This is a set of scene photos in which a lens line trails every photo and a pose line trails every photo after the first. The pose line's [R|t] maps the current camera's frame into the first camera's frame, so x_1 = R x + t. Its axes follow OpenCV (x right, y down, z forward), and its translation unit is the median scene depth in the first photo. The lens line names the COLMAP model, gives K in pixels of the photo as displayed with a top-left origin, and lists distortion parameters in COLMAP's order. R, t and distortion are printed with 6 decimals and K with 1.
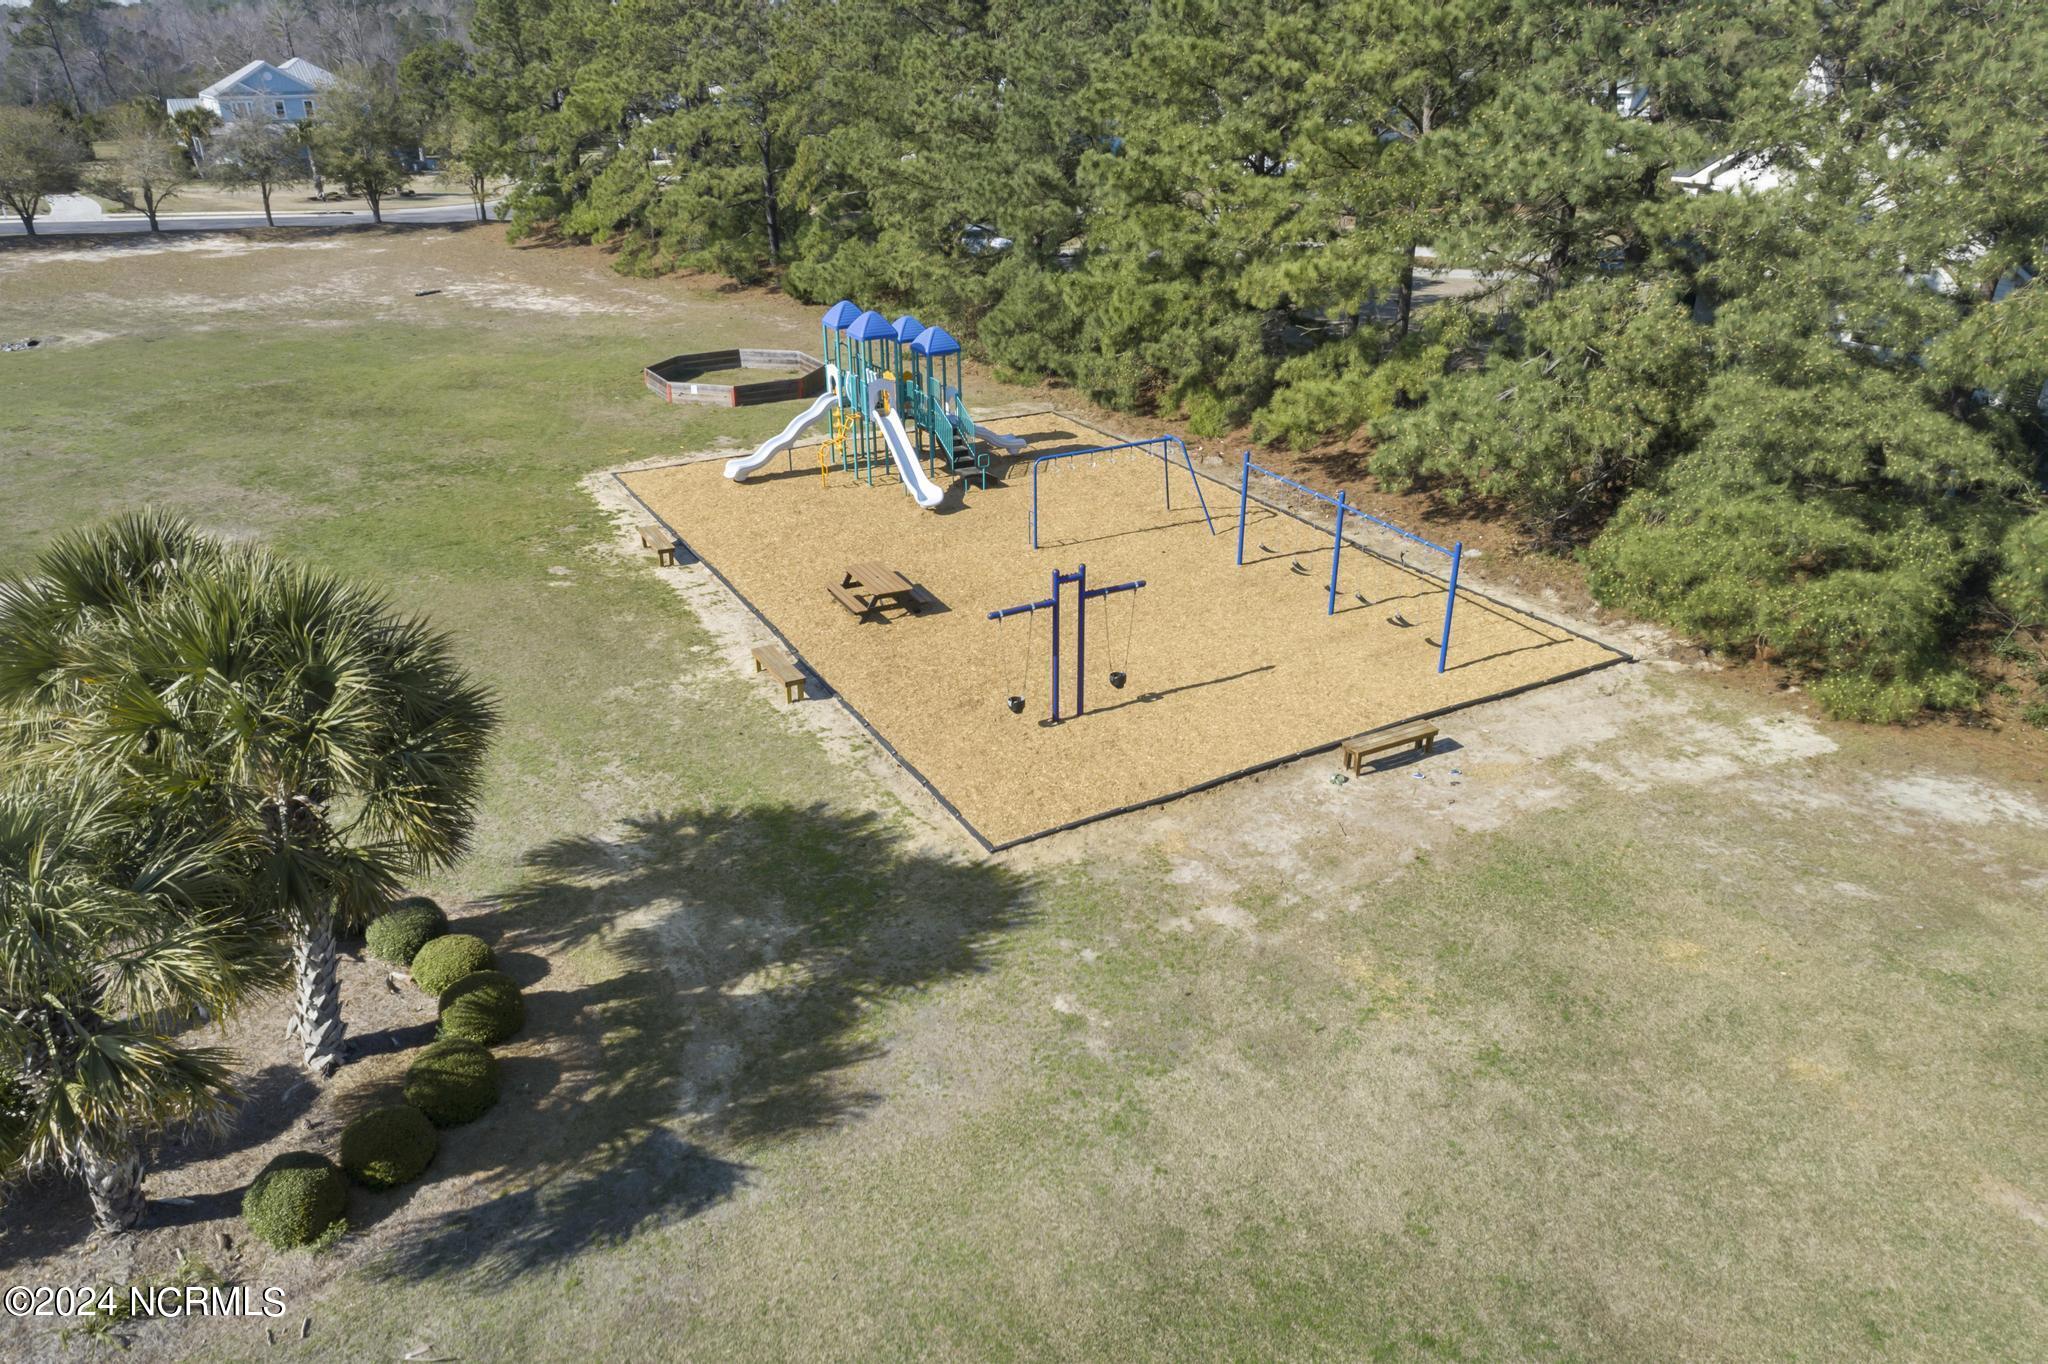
lens RADIAL K [[1374.0, 0, 1034.7], [0, 1374.0, 684.7], [0, 0, 1]] dist [0.000697, 0.004196]
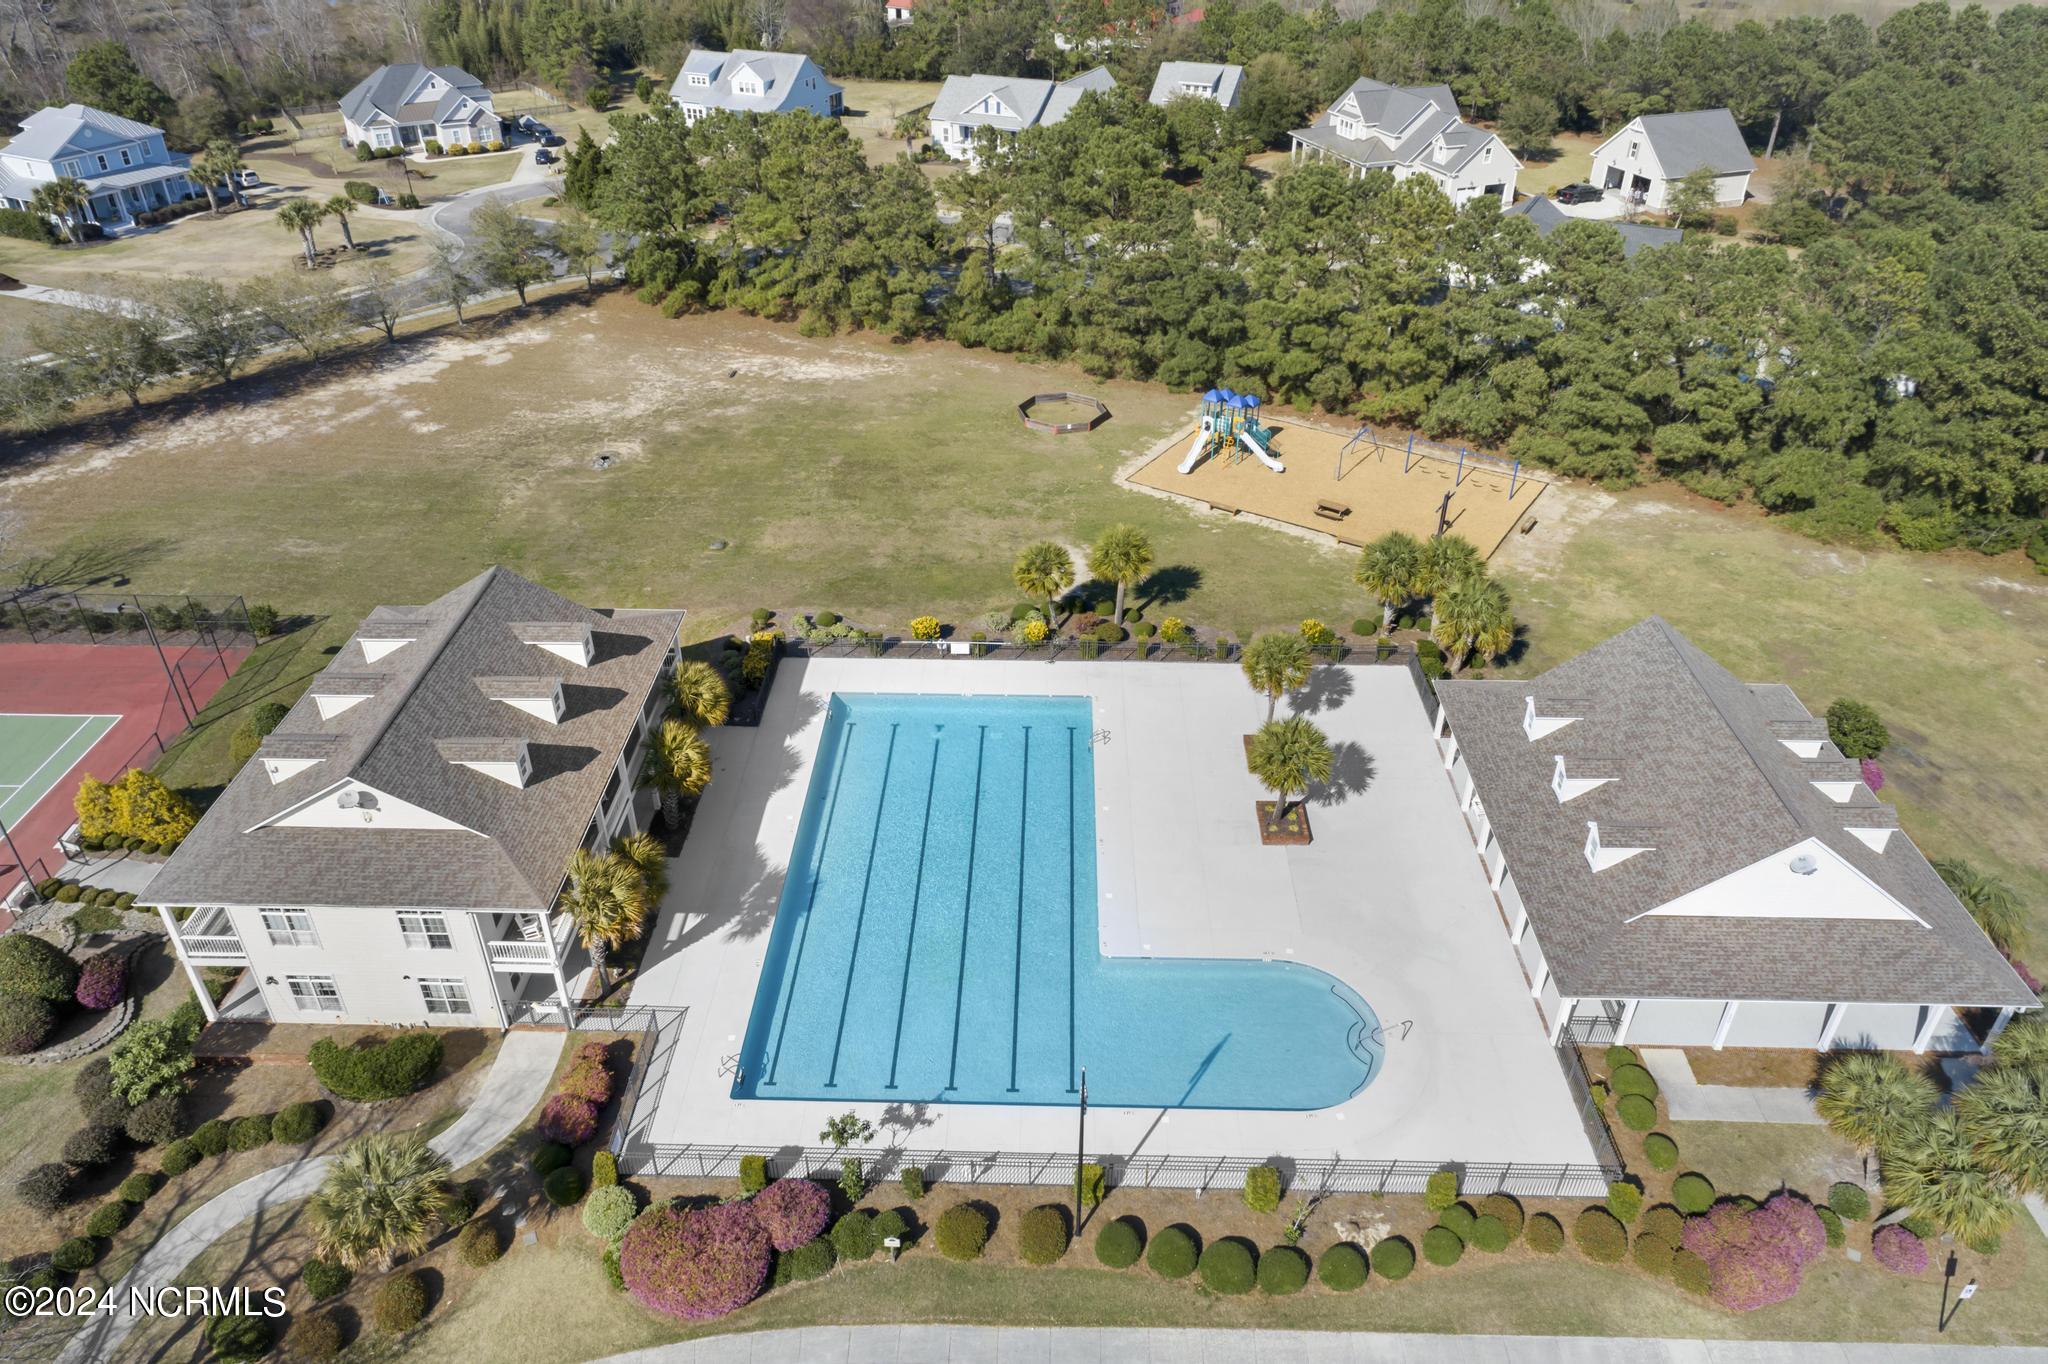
lens RADIAL K [[1374.0, 0, 1034.7], [0, 1374.0, 684.7], [0, 0, 1]] dist [0.000697, 0.004196]
pose [[0.886963, -0.249158, 0.388866, -1.660494], [0.192683, 0.964849, 0.178717, -0.310103], [-0.419726, -0.083587, 0.903794, -1.191404]]
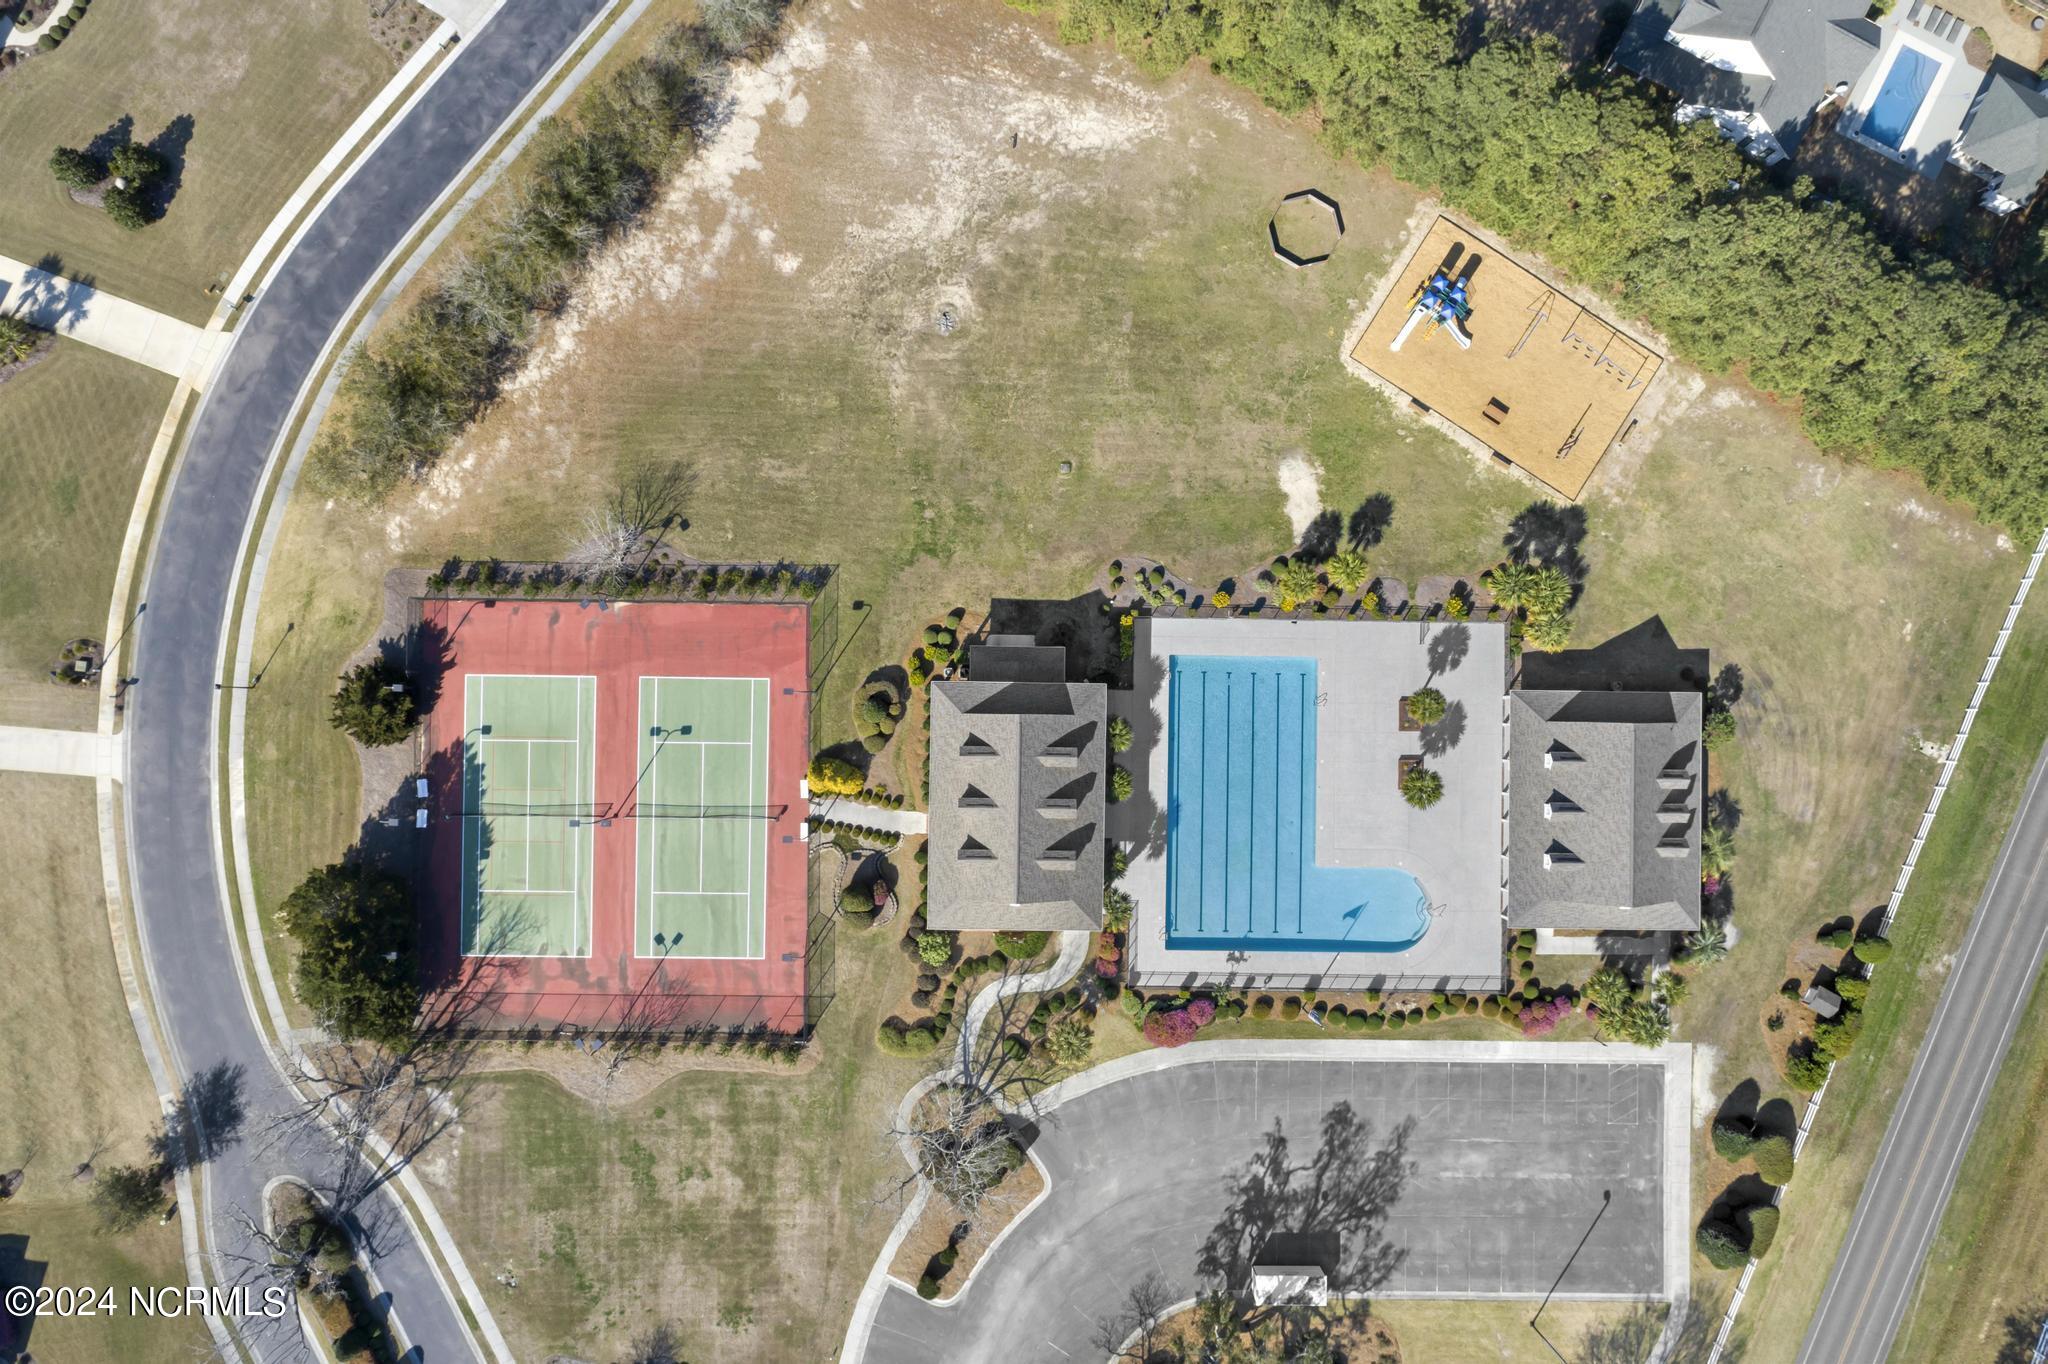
lens RADIAL K [[1396.9, 0, 1039.4], [0, 1396.9, 715.9], [0, 0, 1]] dist [-0.005503, 0.006458]
pose [[0.885409, -0.462780, 0.043436, -1.658333], [0.165214, 0.400679, 0.901200, -3.186874], [-0.434461, -0.790754, 0.431222, -0.749868]]
